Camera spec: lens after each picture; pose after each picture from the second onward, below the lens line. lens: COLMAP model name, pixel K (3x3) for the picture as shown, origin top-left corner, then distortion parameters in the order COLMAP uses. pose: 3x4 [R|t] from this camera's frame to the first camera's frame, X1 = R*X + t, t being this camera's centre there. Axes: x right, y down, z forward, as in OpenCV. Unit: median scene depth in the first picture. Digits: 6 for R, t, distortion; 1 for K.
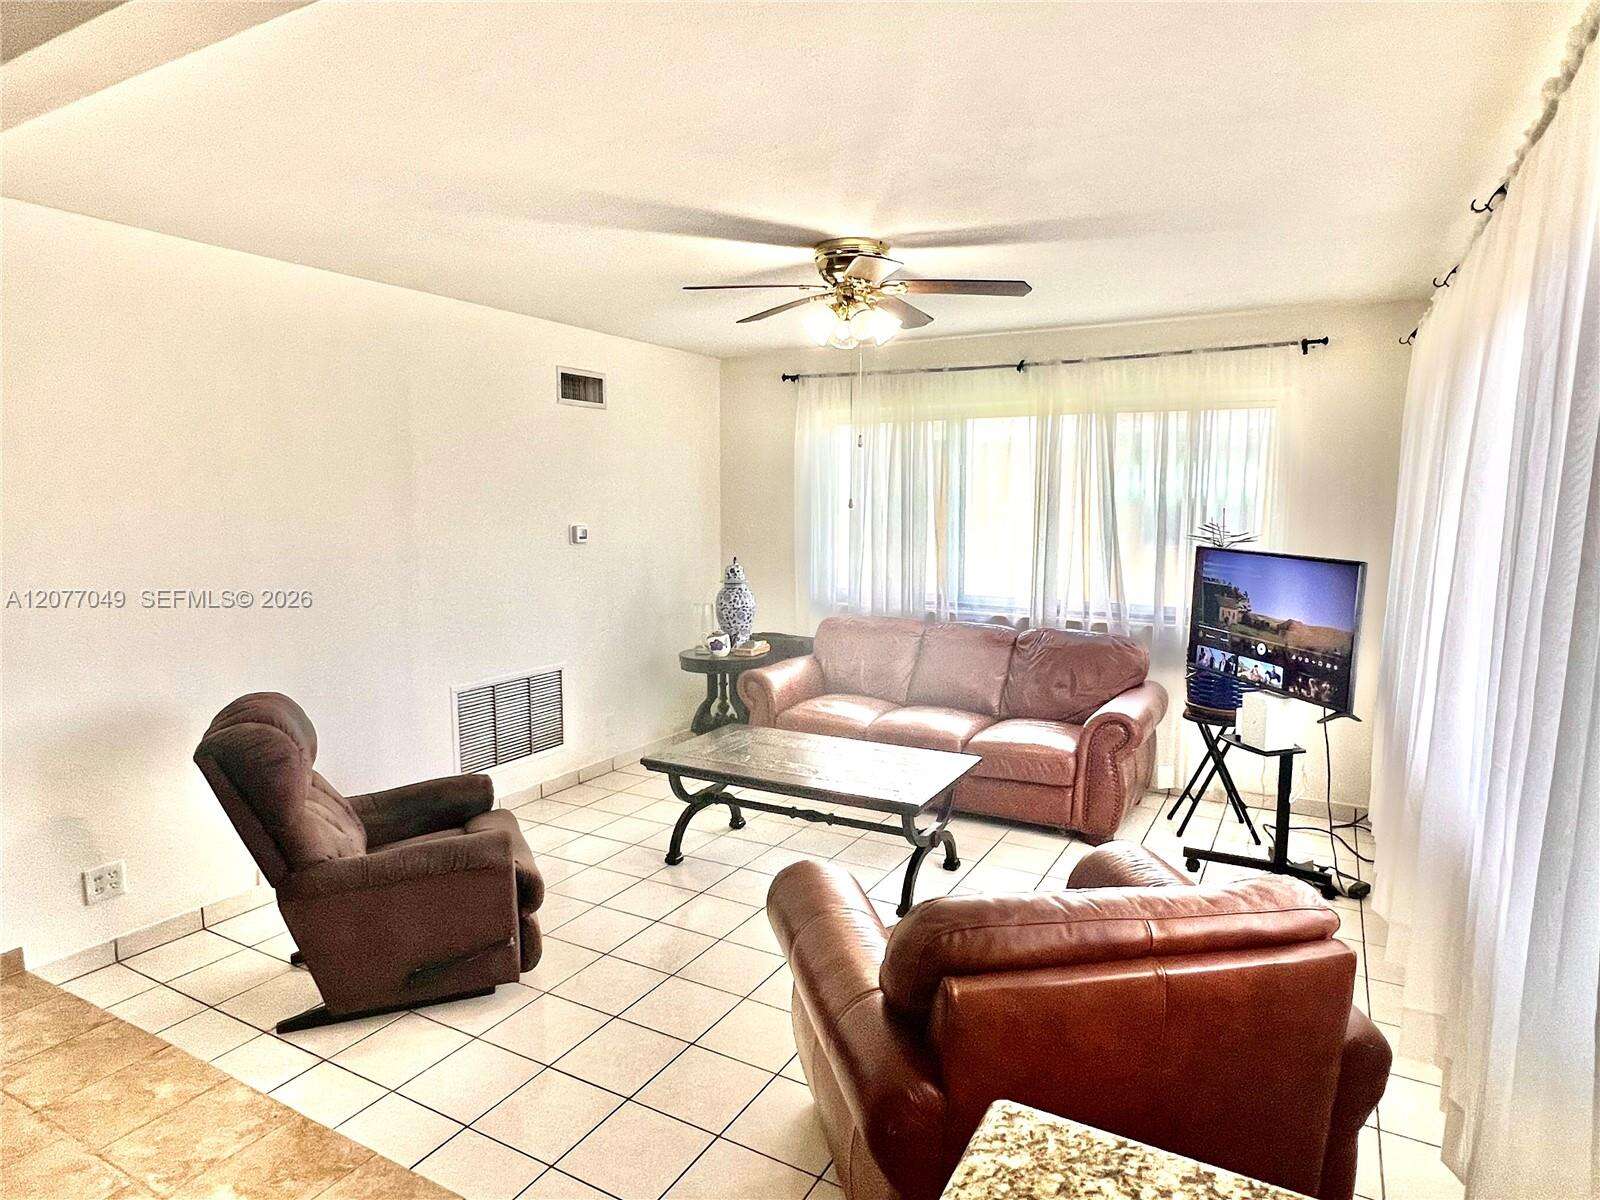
lens RADIAL K [[923.7, 0, 788.4], [0, 923.7, 608.5], [0, 0, 1]] dist [0.004073, -0.001875]
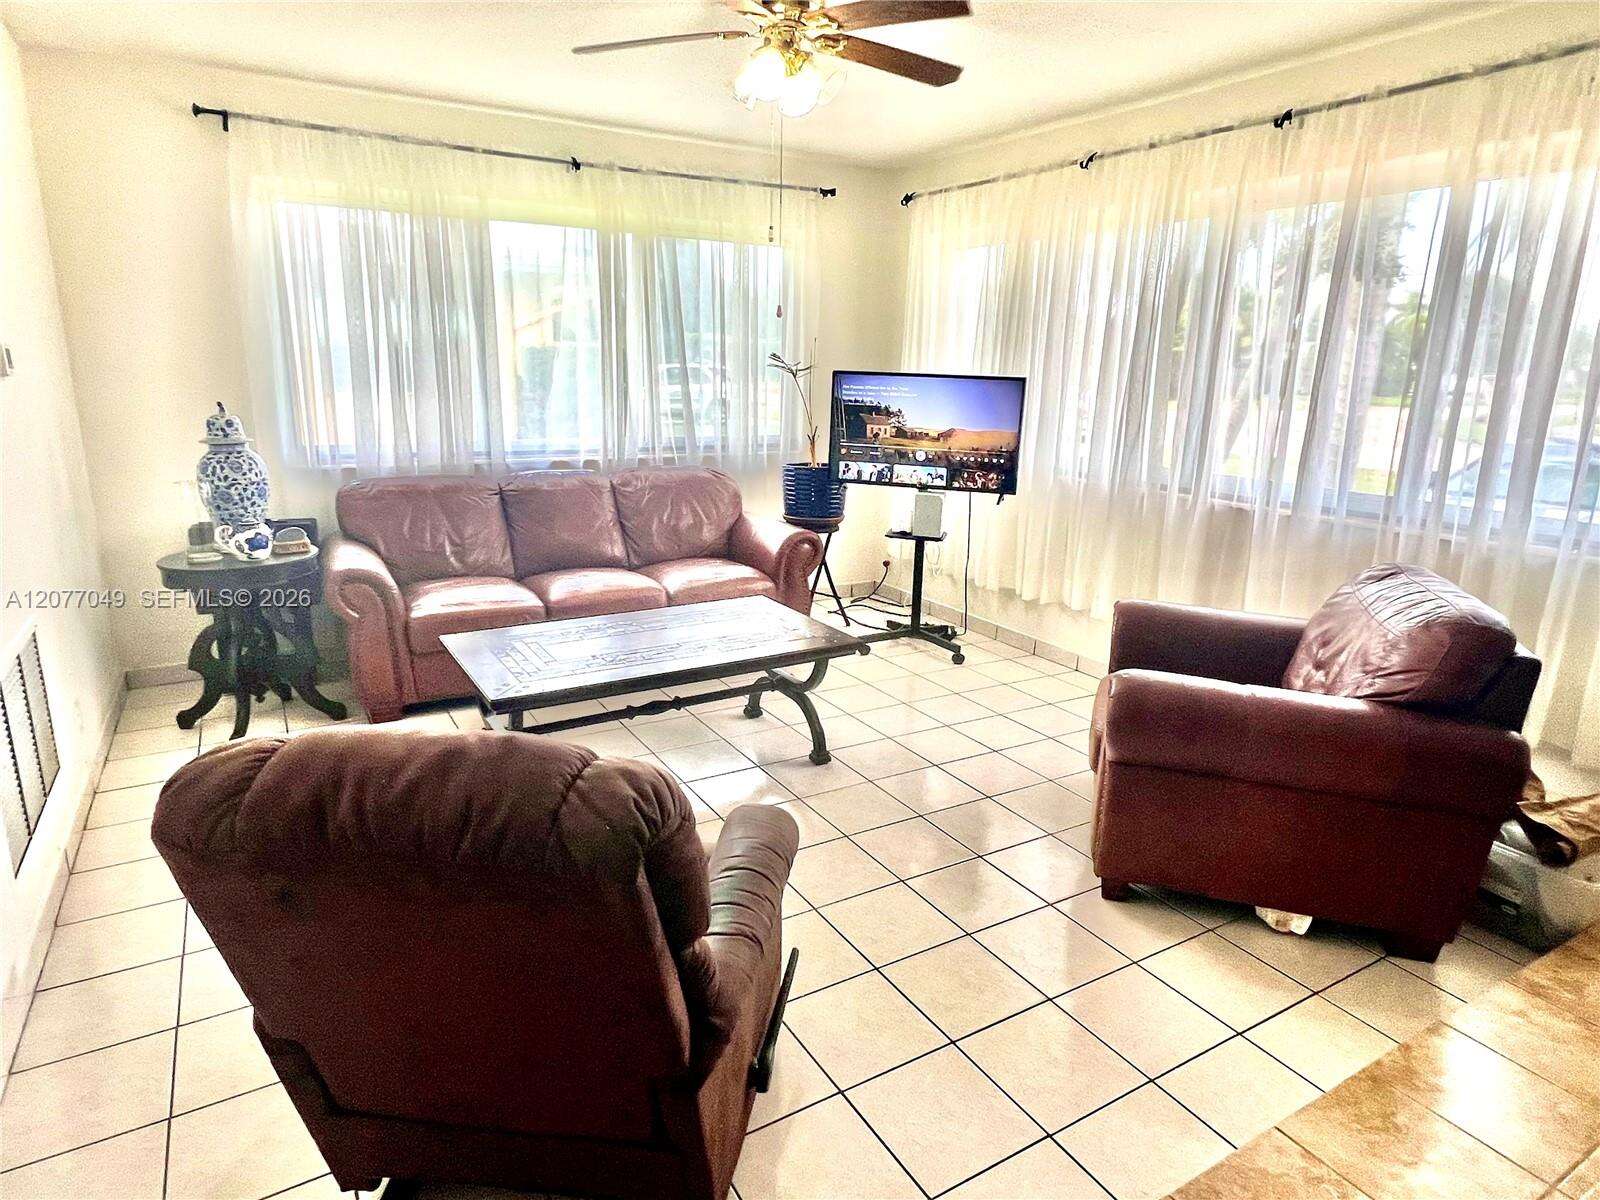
lens RADIAL K [[946.8, 0, 800.0], [0, 946.8, 600.0], [0, 0, 1]] dist [-0.002173, -0.000795]
pose [[0.501432, -0.202435, 0.841181, -0.641069], [0.085543, 0.979078, 0.184629, -0.013554], [-0.860958, -0.020622, 0.508259, 0.500461]]
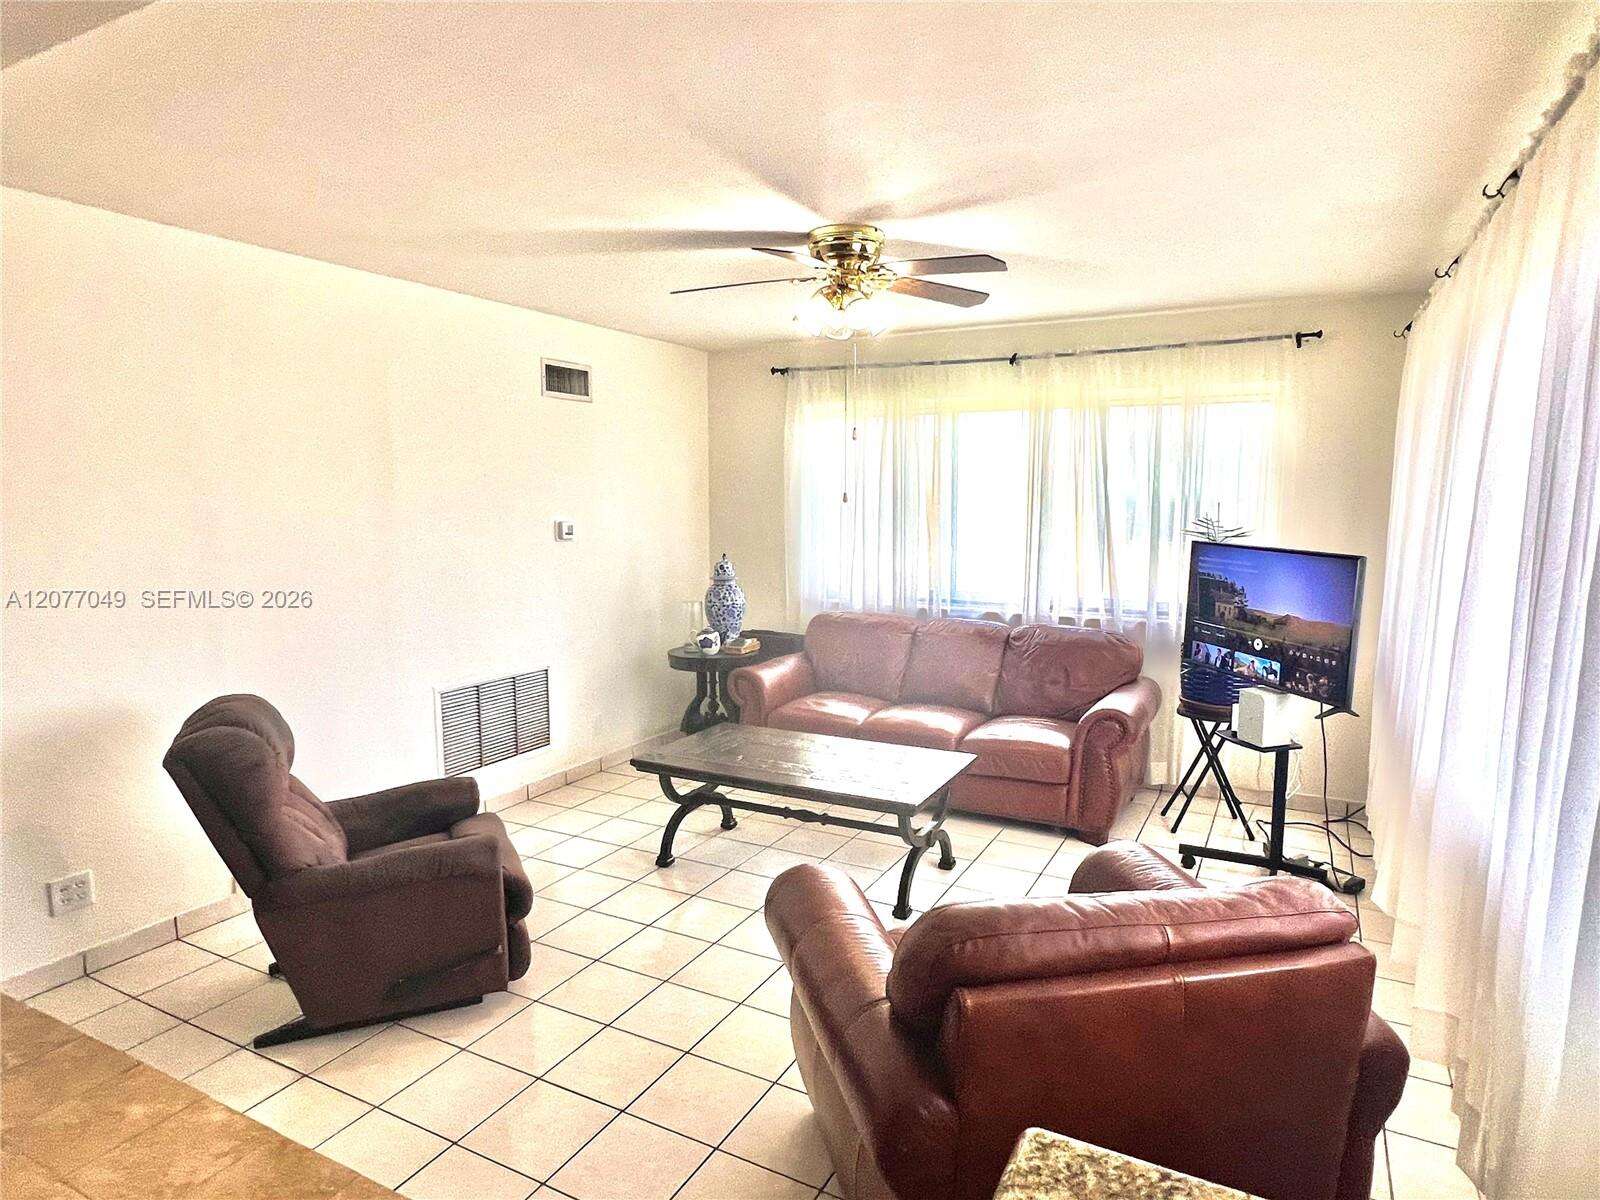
lens RADIAL K [[923.5, 0, 797.8], [0, 923.5, 615.3], [0, 0, 1]] dist [0.002856, -0.000166]
pose [[0.999649, -0.003702, 0.026229, -0.008367], [0.003429, 0.999940, 0.010410, 0.000505], [-0.026266, -0.010316, 0.999602, 0.021008]]
